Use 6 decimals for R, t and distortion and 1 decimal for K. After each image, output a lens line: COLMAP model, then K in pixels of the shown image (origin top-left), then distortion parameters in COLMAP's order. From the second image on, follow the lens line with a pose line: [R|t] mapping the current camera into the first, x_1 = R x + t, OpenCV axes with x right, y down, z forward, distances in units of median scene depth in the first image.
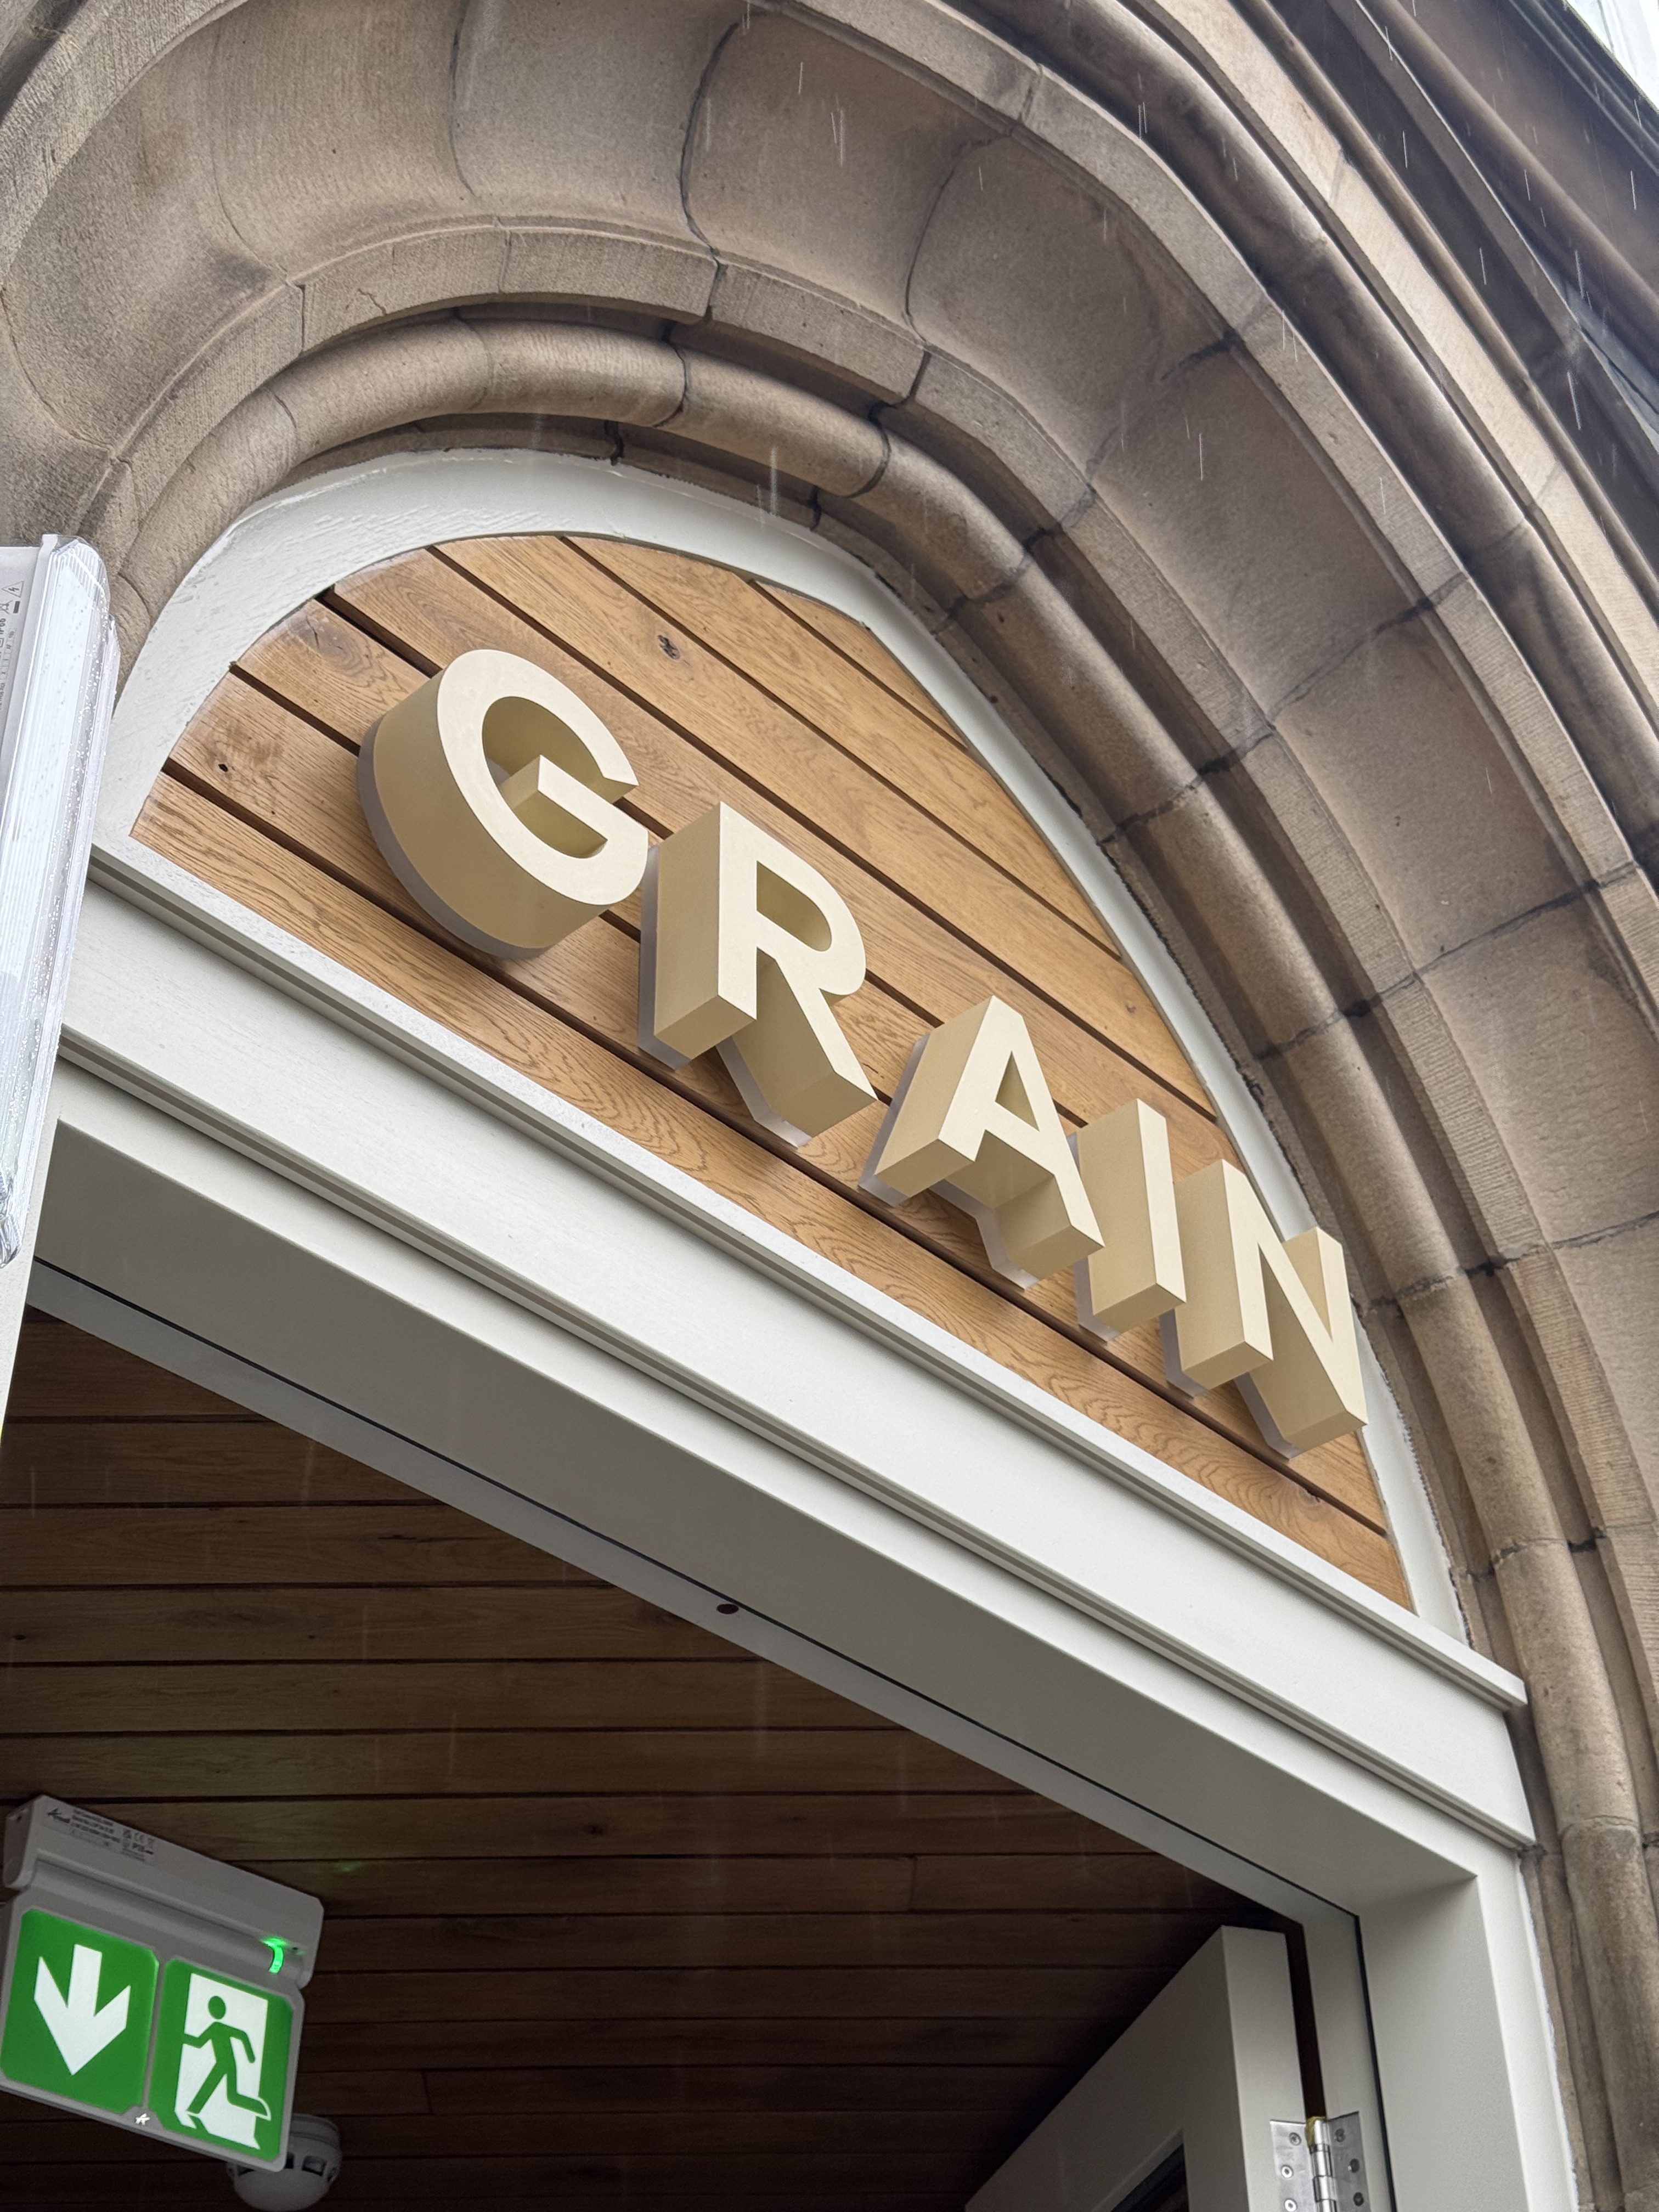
lens RADIAL K [[3117.3, 0, 829.5], [0, 3117.3, 1106.0], [0, 0, 1]] dist [0.013645, 0.008293]
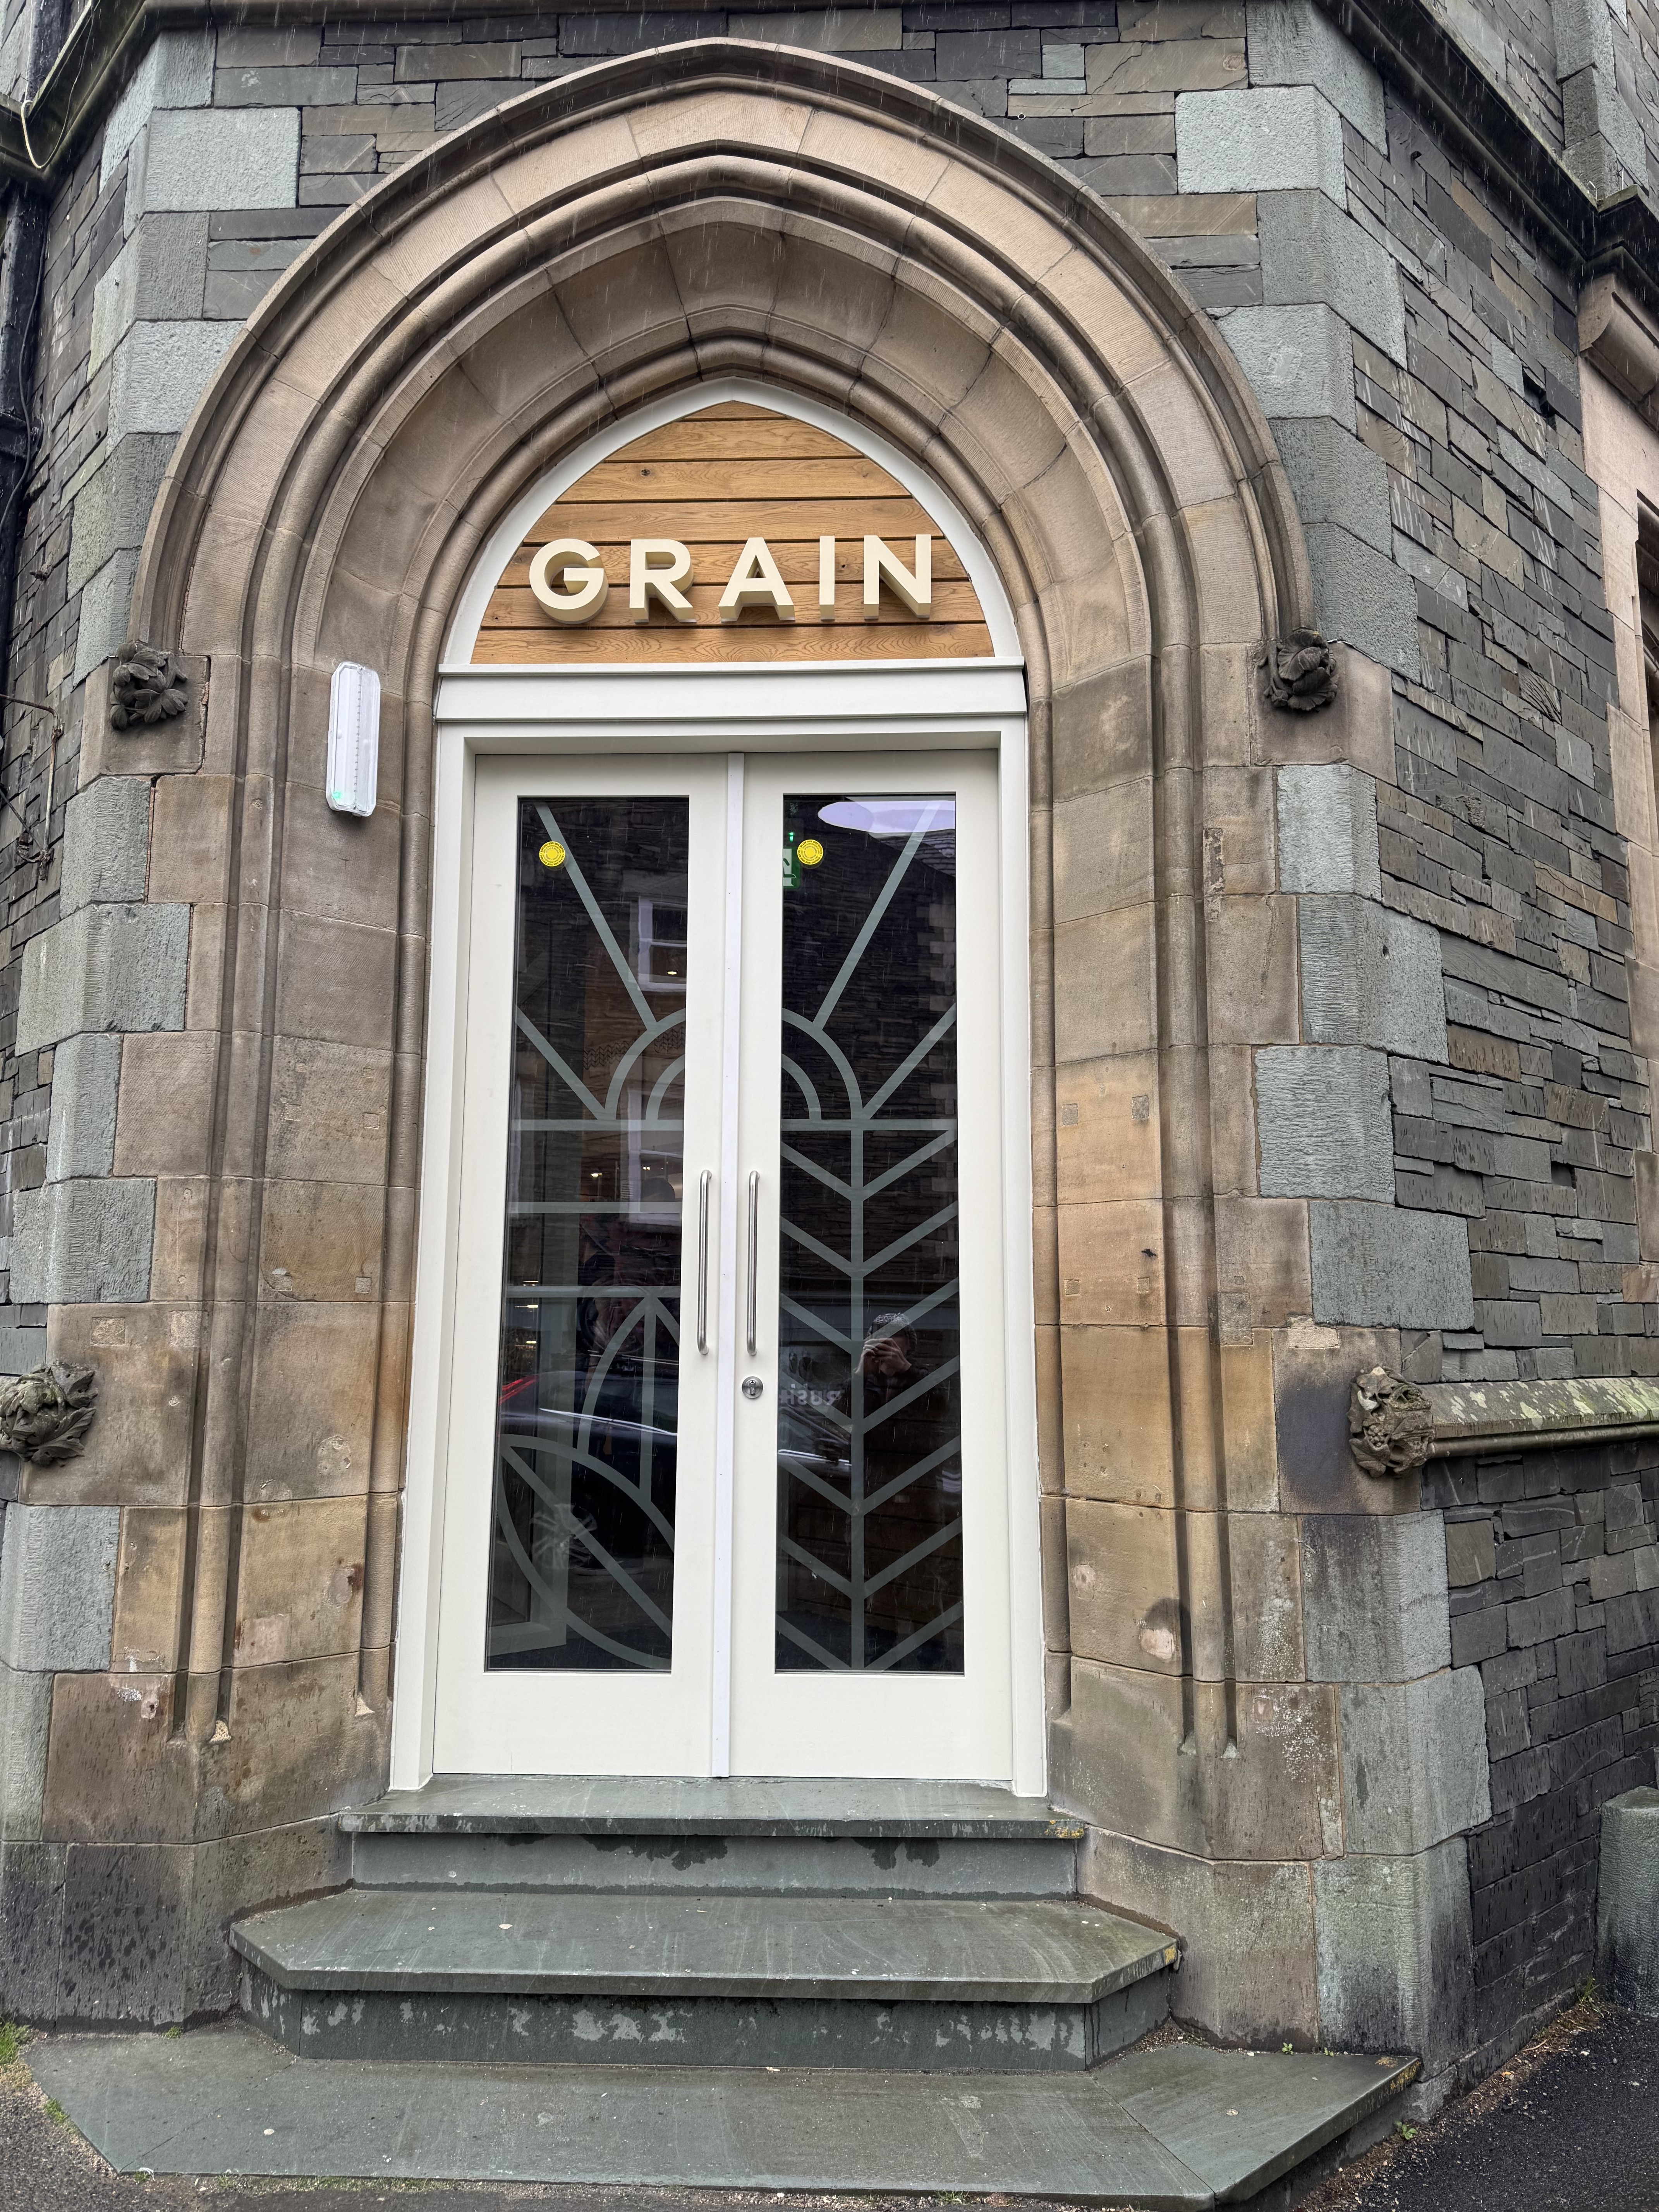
lens RADIAL K [[1540.8, 0, 829.5], [0, 1540.8, 1106.0], [0, 0, 1]] dist [-0.003429, -0.000874]
pose [[0.646472, -0.102241, -0.756056, 1.258808], [0.452662, 0.849111, 0.272227, 0.066471], [0.614143, -0.518225, 0.595207, -0.203925]]
